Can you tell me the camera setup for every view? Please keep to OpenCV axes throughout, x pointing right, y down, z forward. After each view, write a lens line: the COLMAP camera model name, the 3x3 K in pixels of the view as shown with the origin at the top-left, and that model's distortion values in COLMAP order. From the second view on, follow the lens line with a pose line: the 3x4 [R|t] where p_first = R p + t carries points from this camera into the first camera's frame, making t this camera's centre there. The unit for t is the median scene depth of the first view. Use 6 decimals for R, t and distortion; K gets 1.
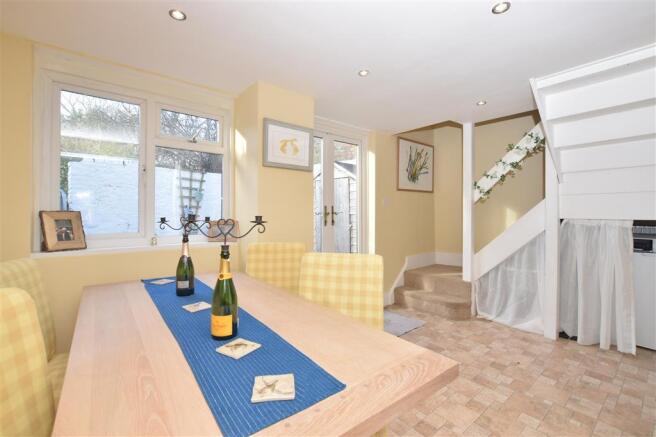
lens RADIAL K [[285.8, 0, 324.8], [0, 285.8, 212.9], [0, 0, 1]] dist [-0.001454, -0.000019]
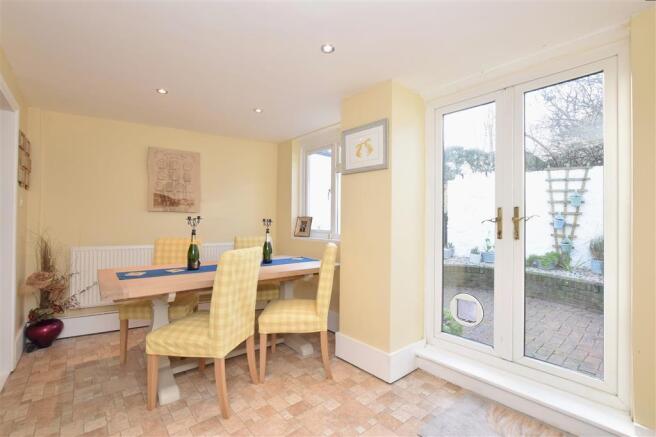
lens RADIAL K [[285.8, 0, 324.1], [0, 285.8, 218.0], [0, 0, 1]] dist [-0.001454, -0.000019]
pose [[0.064509, -0.005325, -0.997903, 0.340229], [-0.012345, 0.999905, -0.006133, 0.004911], [0.997841, 0.012714, 0.064437, 0.325376]]
